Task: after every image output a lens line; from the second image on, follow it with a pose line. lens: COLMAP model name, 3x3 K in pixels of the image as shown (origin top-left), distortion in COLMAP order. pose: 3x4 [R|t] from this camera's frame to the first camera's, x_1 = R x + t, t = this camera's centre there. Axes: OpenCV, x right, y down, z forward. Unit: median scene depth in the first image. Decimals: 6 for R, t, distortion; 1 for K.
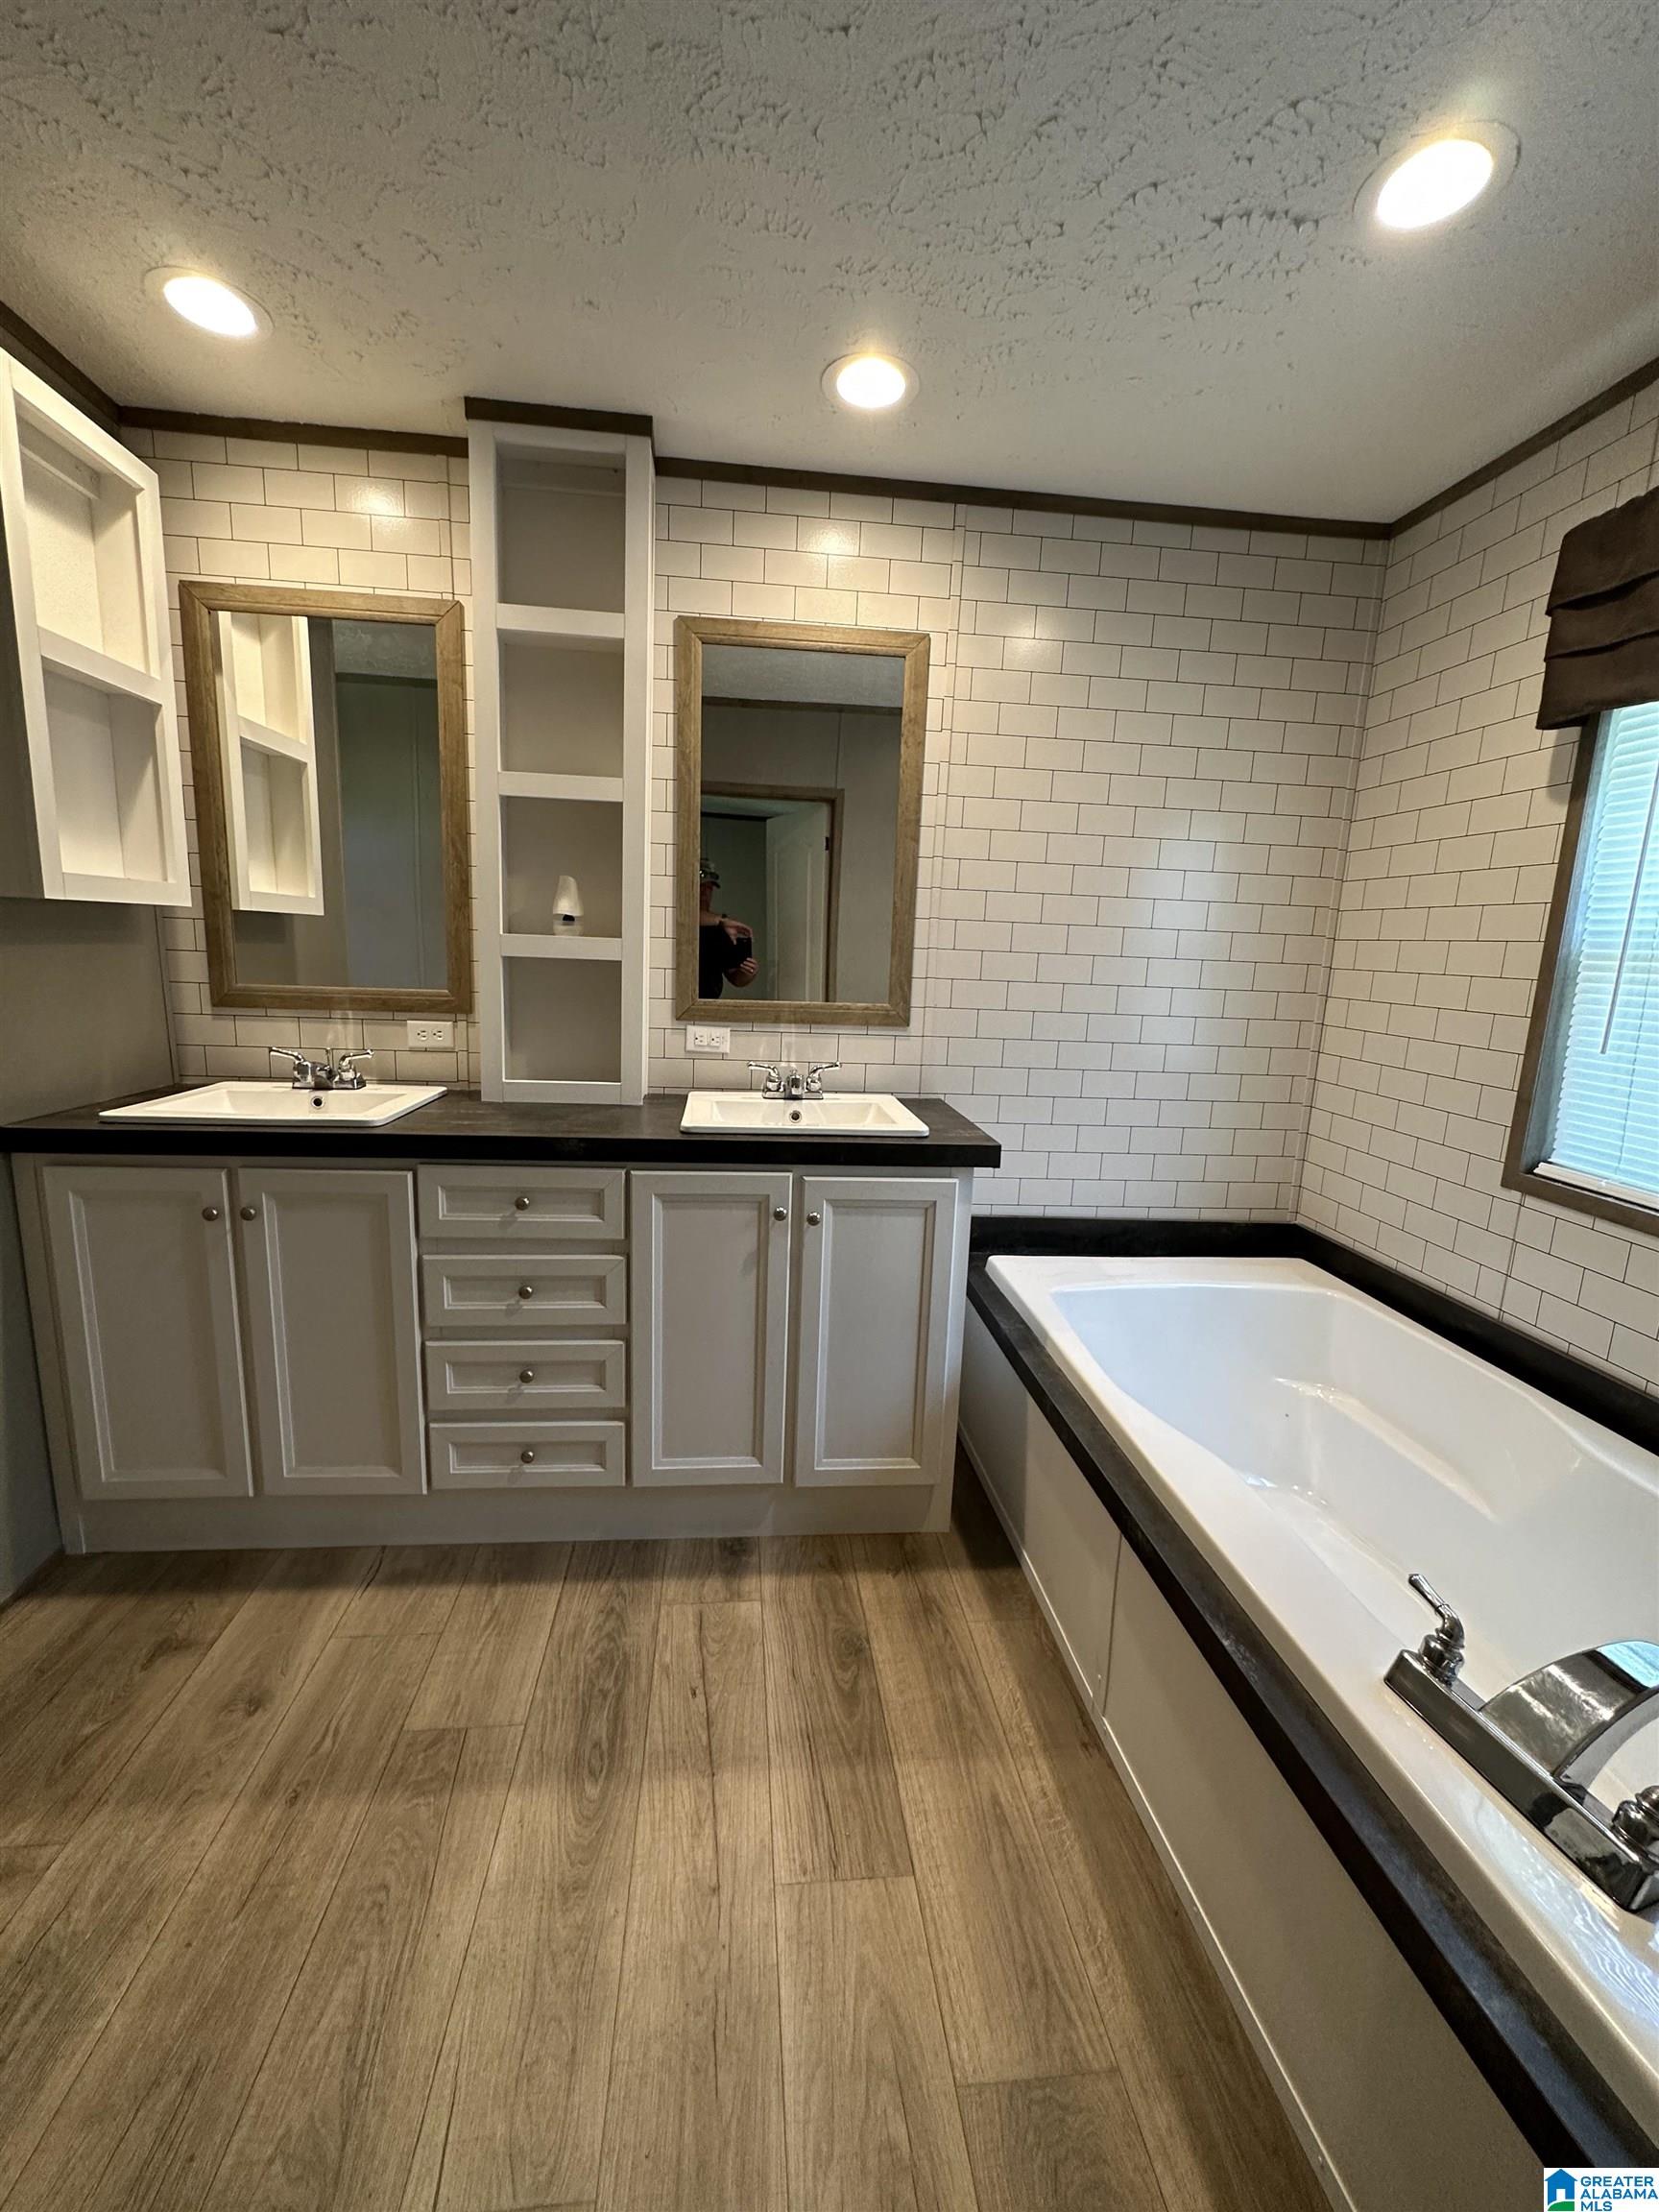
lens RADIAL K [[885.3, 0, 825.8], [0, 885.3, 1106.0], [0, 0, 1]] dist [-0.003420, 0.000336]
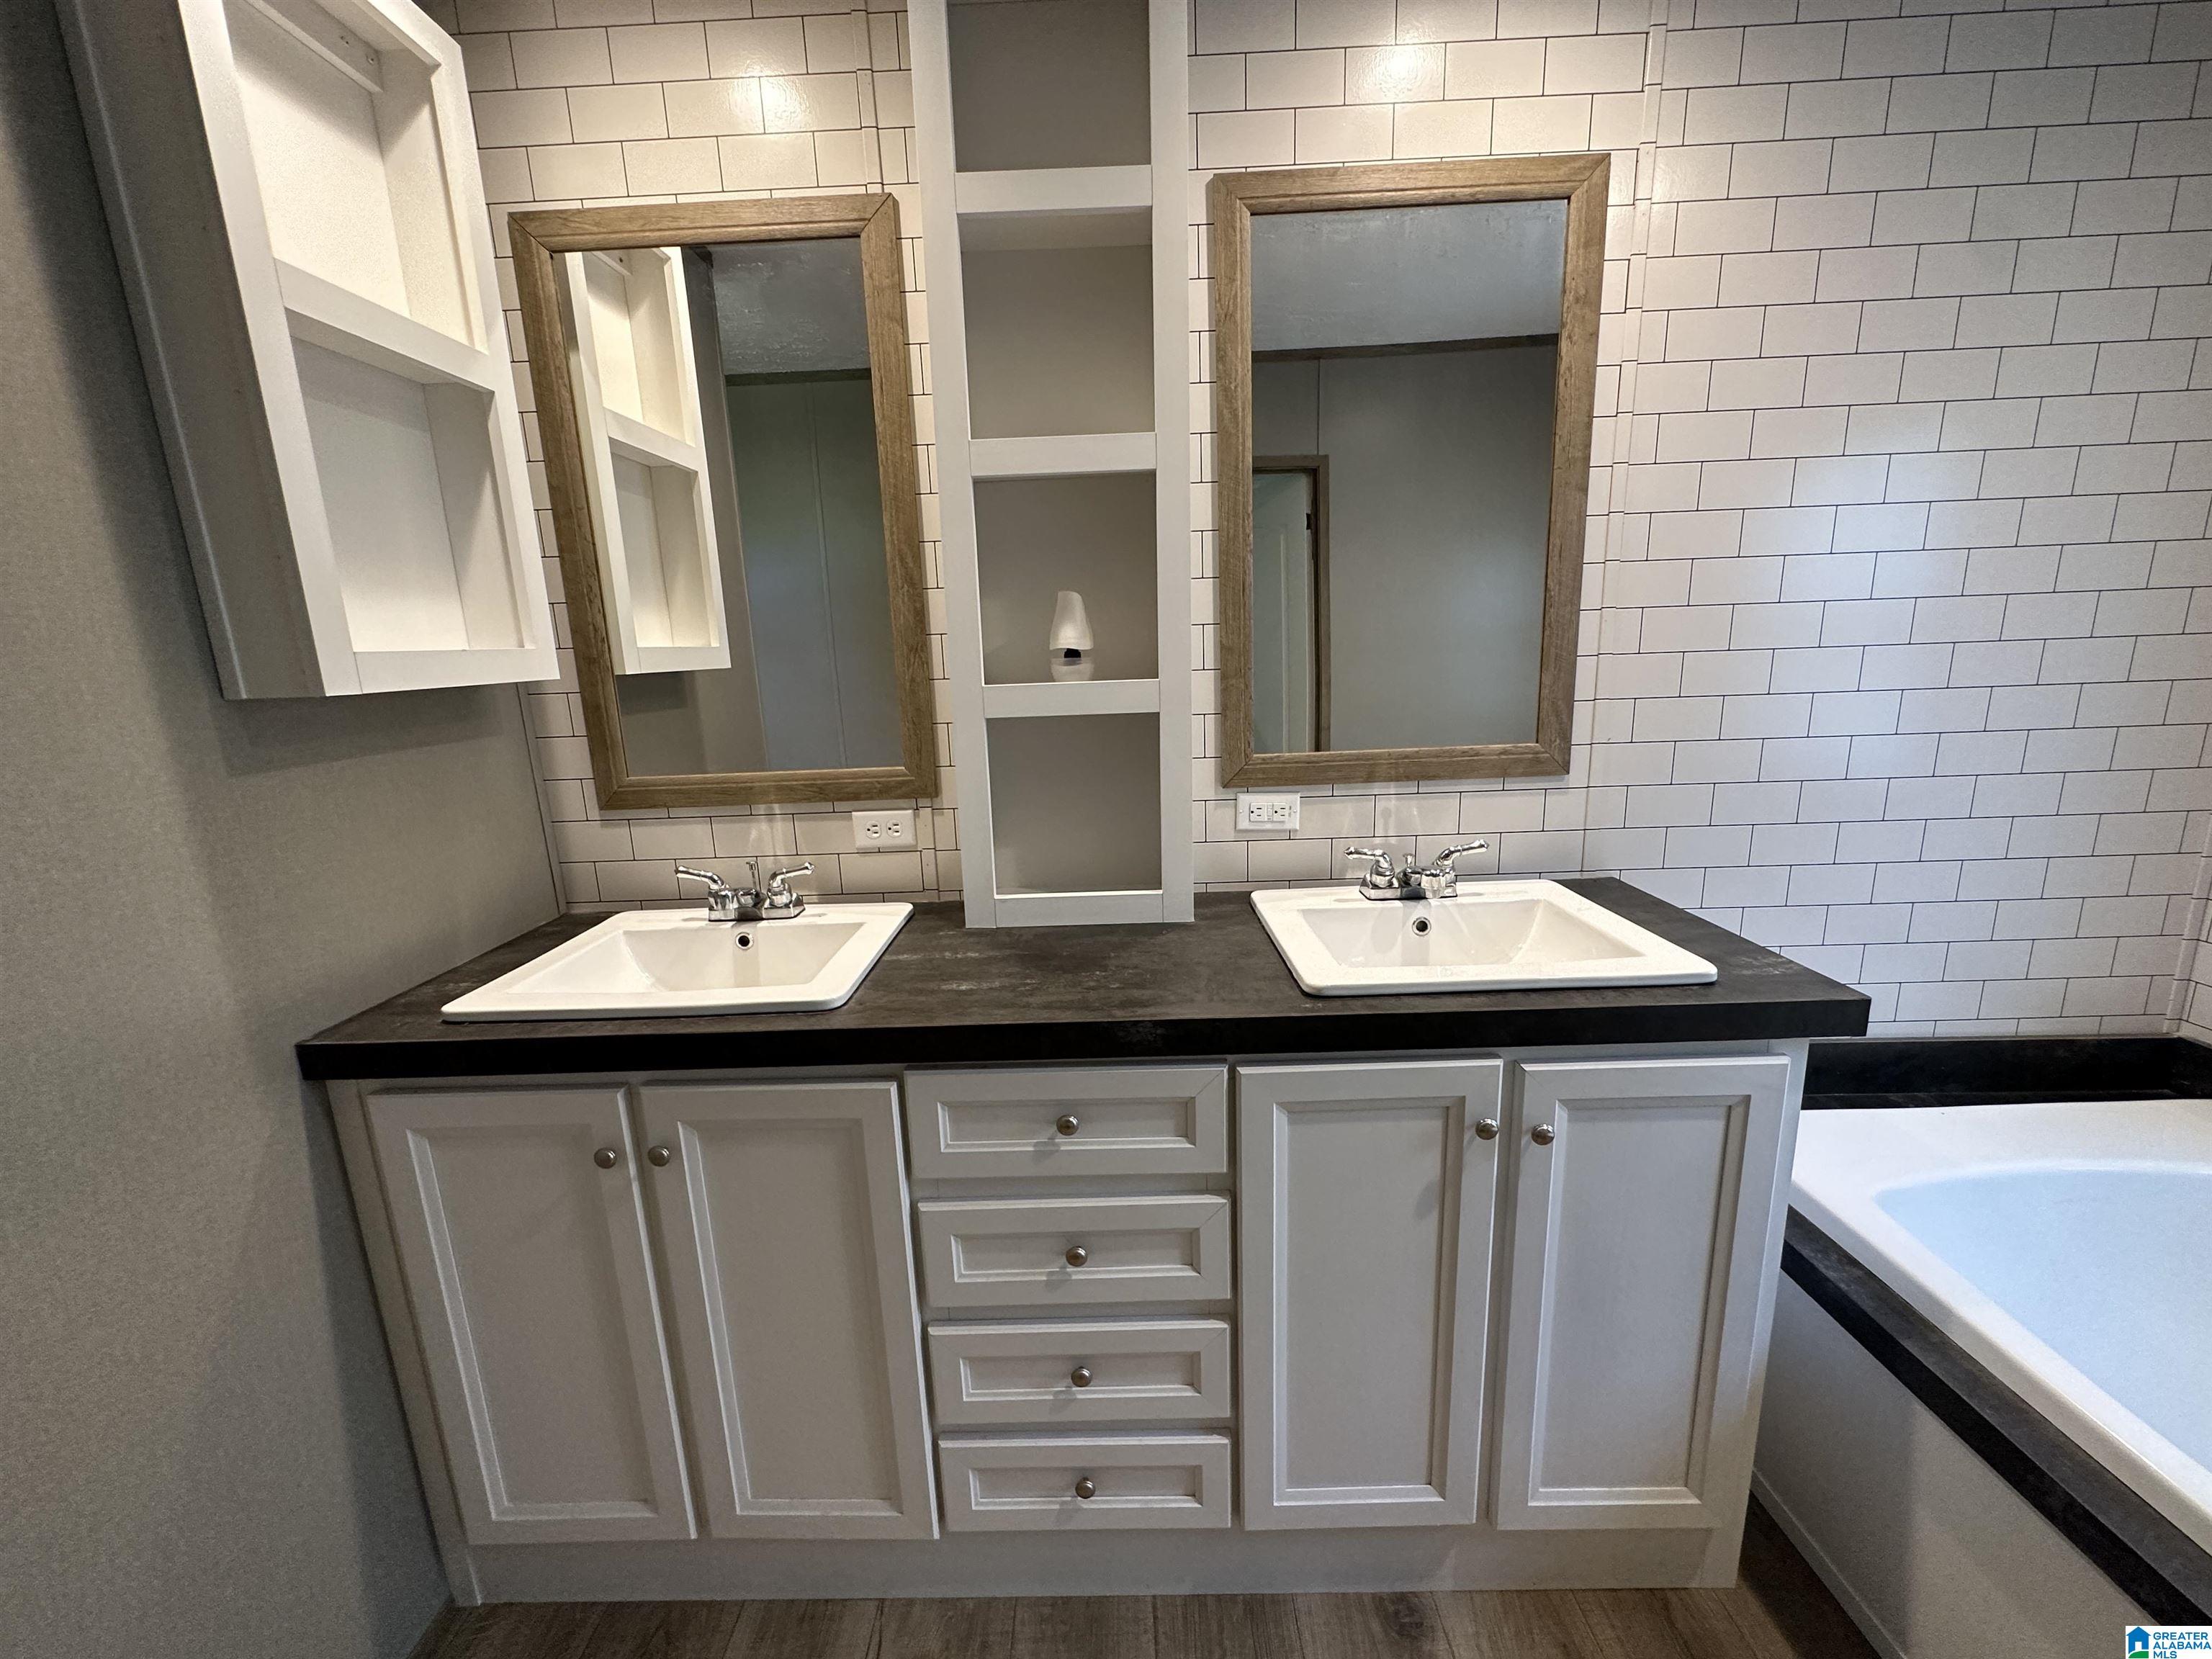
lens RADIAL K [[881.2, 0, 1103.3], [0, 881.2, 832.8], [0, 0, 1]] dist [-0.002833, -0.000095]
pose [[0.991091, -0.051853, -0.122681, -0.217788], [0.055897, 0.997993, 0.029754, -0.106296], [0.120892, -0.036346, 0.992000, 0.370809]]
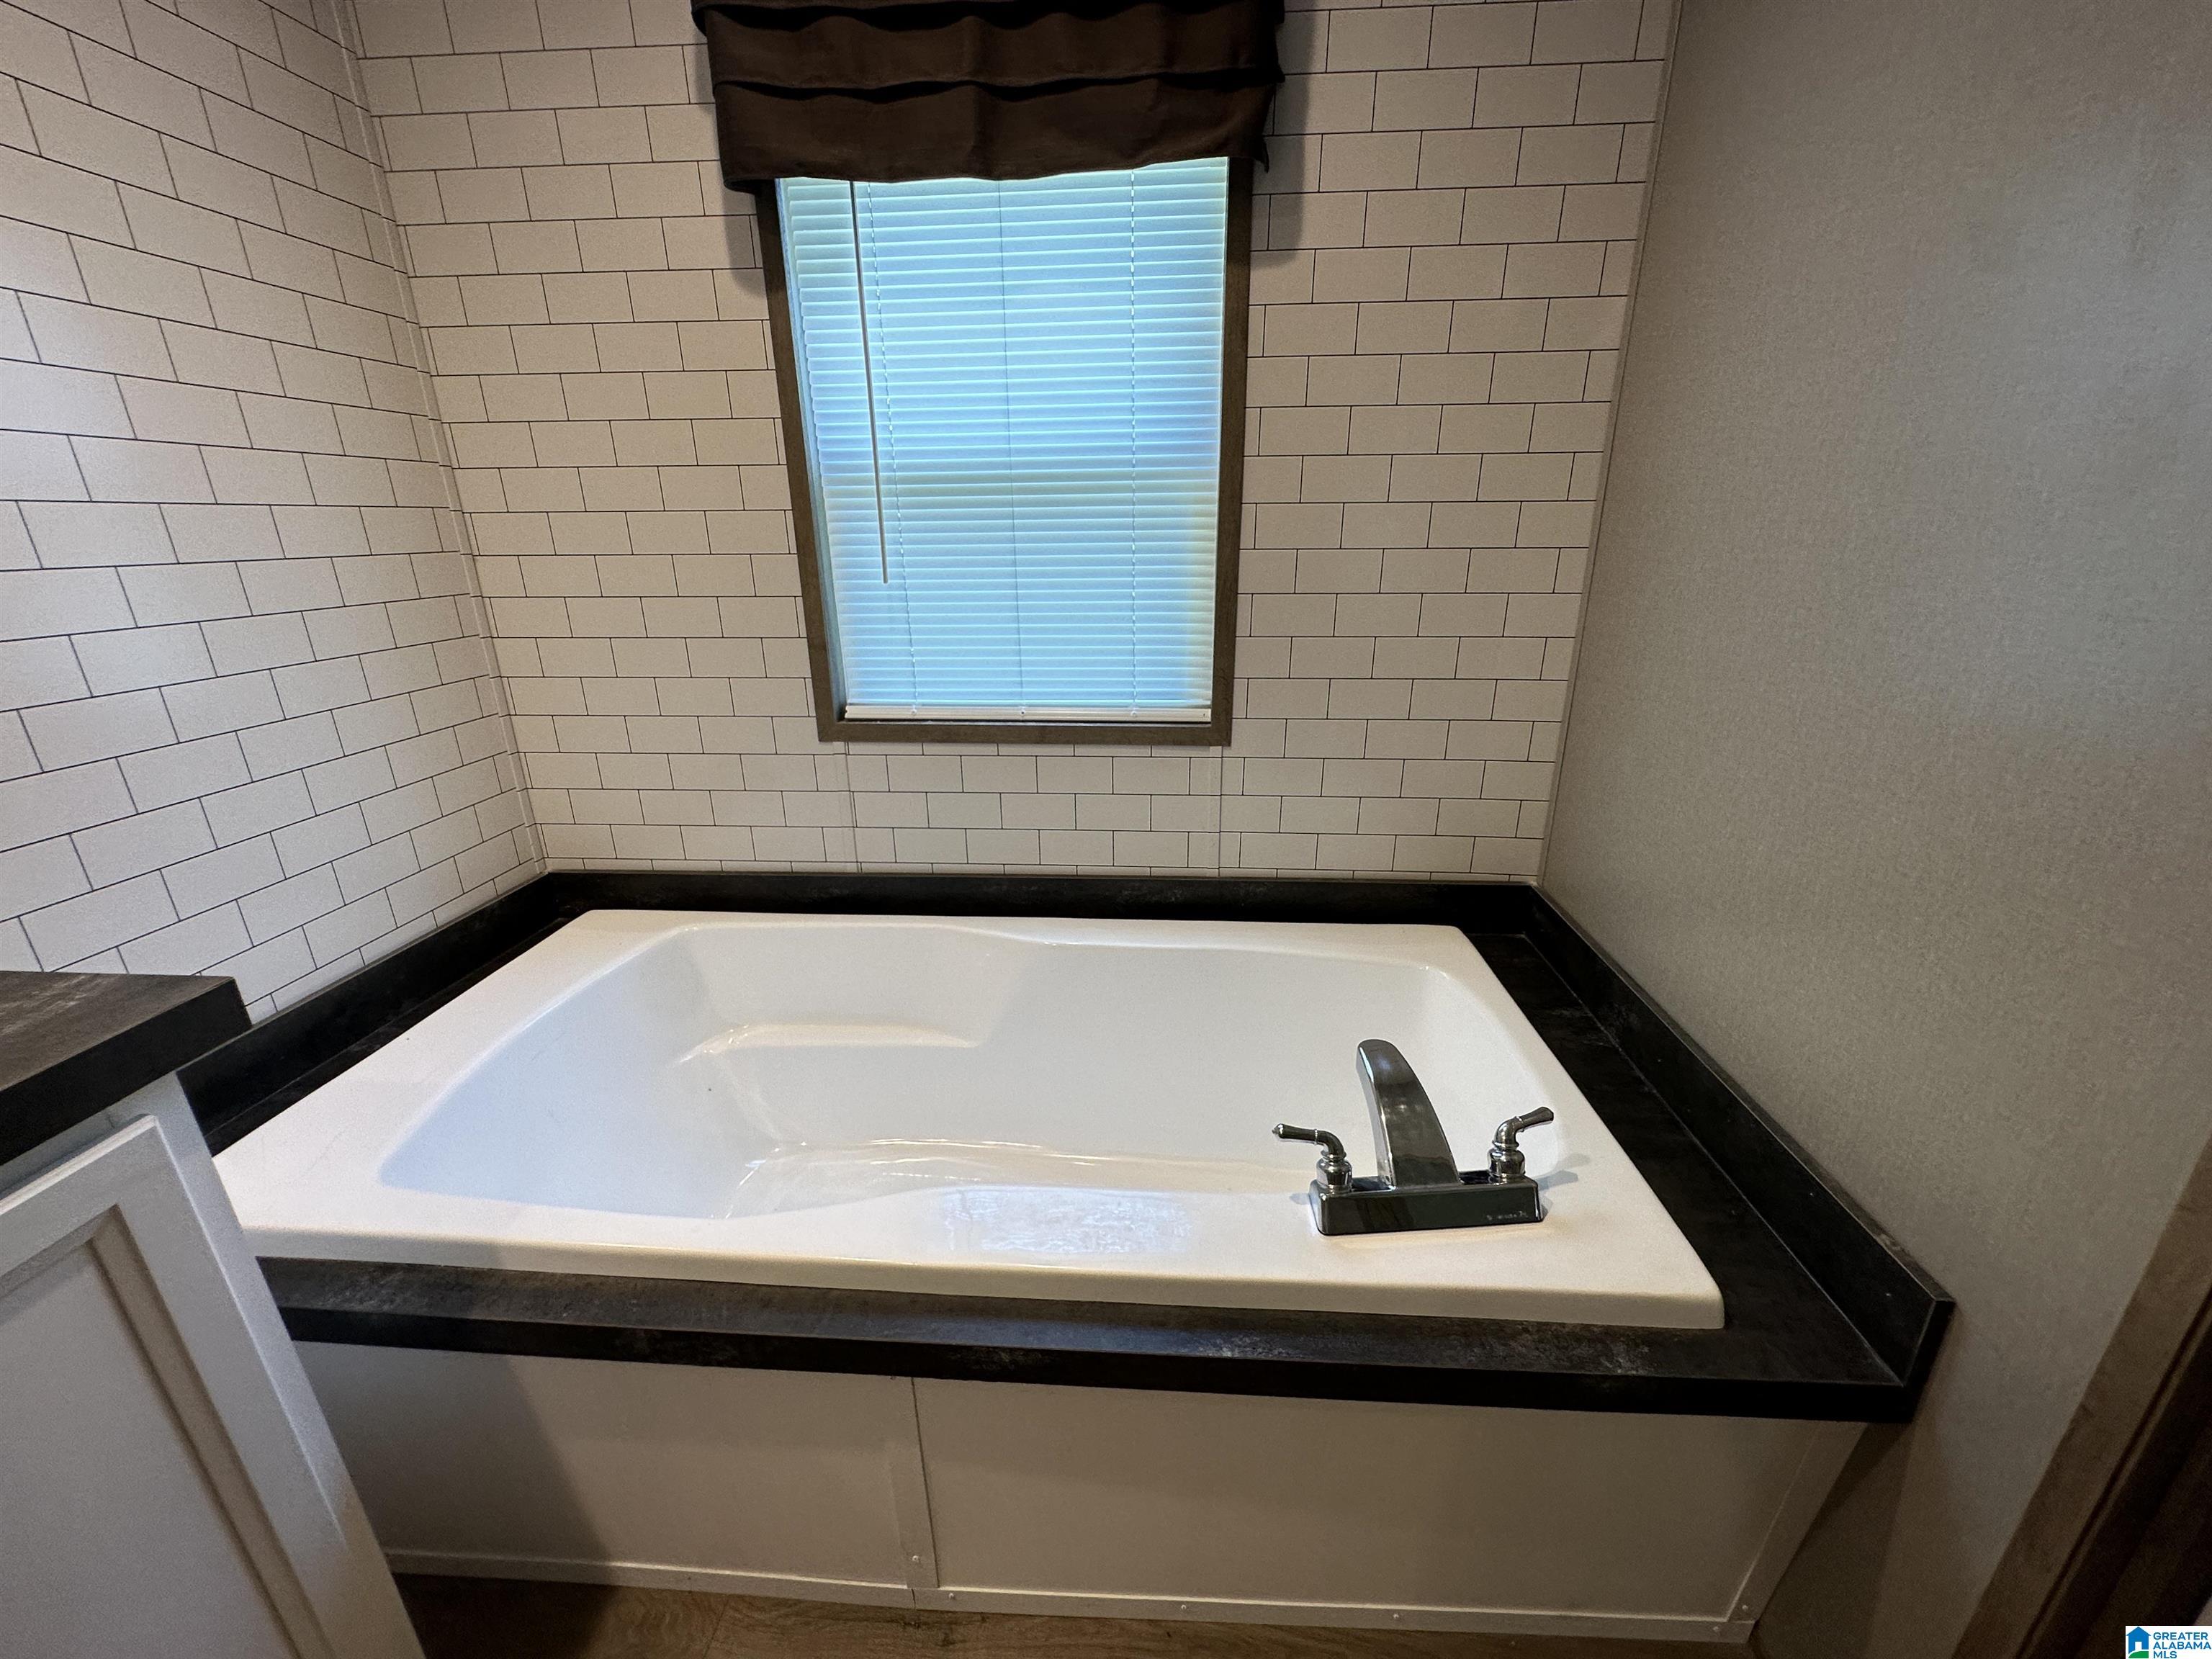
lens RADIAL K [[890.9, 0, 1106.4], [0, 890.9, 828.7], [0, 0, 1]] dist [0.000000, -0.000022]
pose [[0.172554, -0.361680, 0.916195, -0.083243], [0.194624, 0.924328, 0.328235, -0.074939], [-0.965581, 0.121675, 0.229888, 0.499223]]
